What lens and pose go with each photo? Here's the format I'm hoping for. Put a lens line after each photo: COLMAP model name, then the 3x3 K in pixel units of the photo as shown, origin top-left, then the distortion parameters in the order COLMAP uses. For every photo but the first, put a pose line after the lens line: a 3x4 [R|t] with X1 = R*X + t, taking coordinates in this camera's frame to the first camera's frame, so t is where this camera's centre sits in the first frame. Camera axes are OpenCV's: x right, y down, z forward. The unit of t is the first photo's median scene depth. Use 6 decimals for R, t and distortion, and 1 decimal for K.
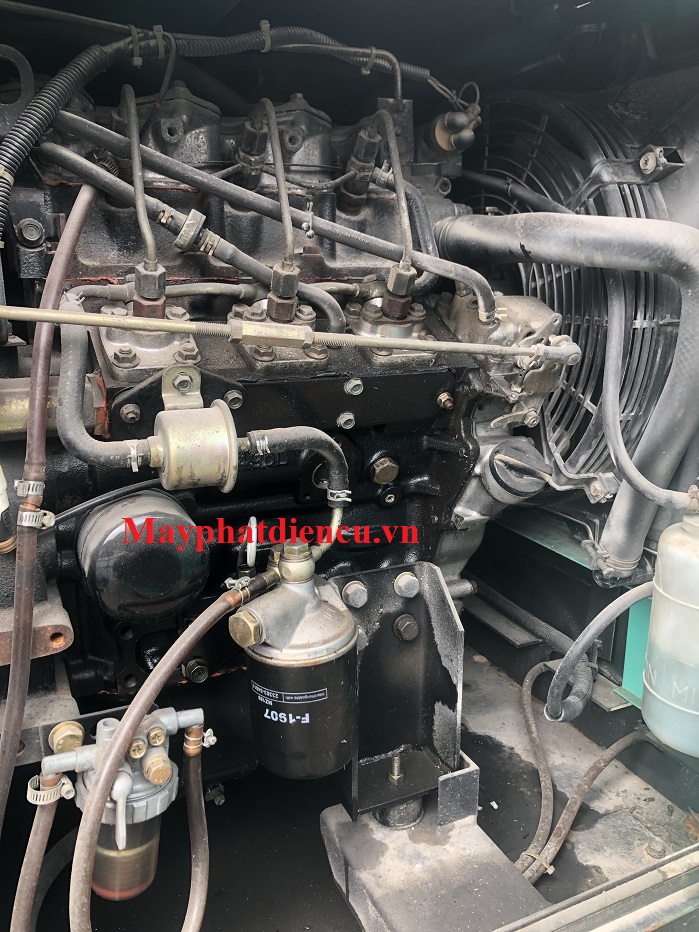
lens RADIAL K [[756.4, 0, 345.9], [0, 756.4, 462.0], [0, 0, 1]] dist [0.030236, -0.021543]
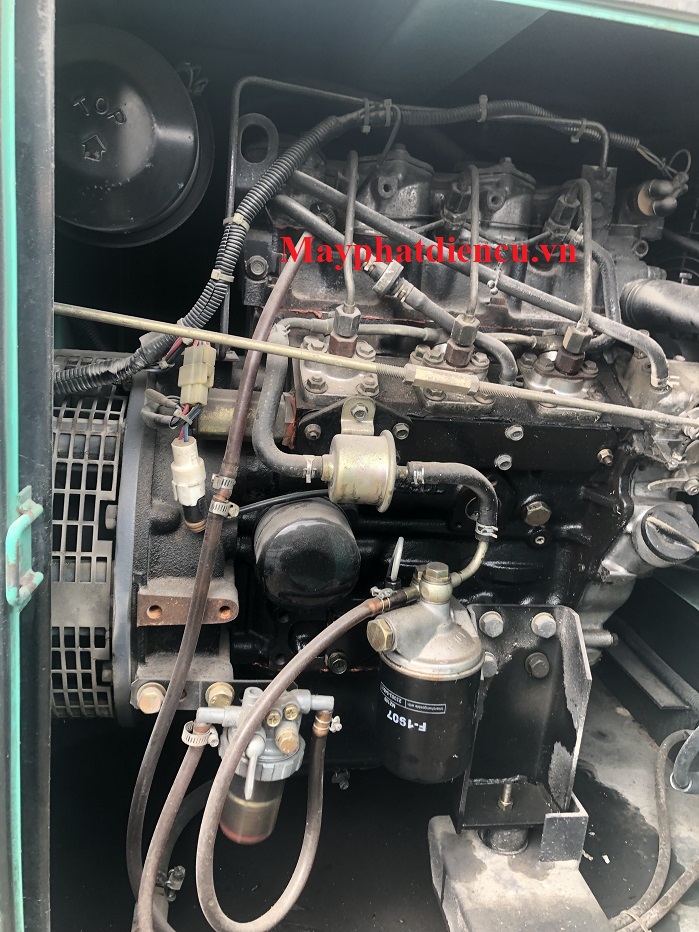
lens RADIAL K [[756.4, 0, 359.5], [0, 756.4, 458.0], [0, 0, 1]] dist [0.030236, -0.021543]
pose [[0.961961, 0.148309, -0.229426, 0.048254], [-0.151697, 0.988423, 0.002902, -0.032677], [0.227200, 0.032012, 0.973322, -0.092400]]
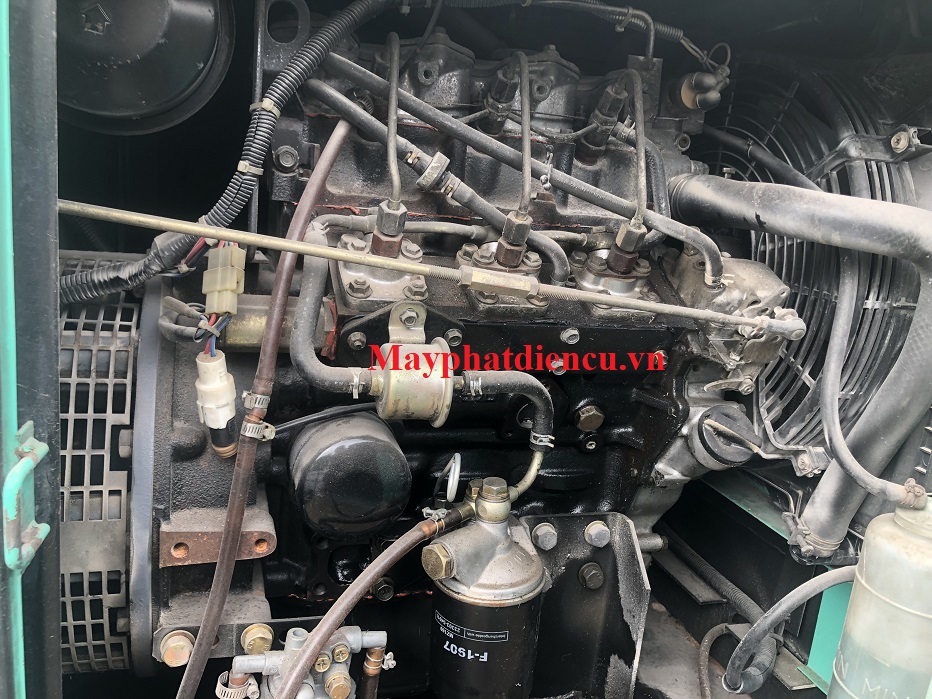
lens RADIAL K [[756.4, 0, 462.3], [0, 756.4, 346.3], [0, 0, 1]] dist [0.030236, -0.021543]
pose [[0.986818, 0.124056, -0.103926, -0.024906], [-0.126592, 0.991789, -0.018138, -0.047343], [0.100823, 0.031056, 0.994420, -0.023628]]
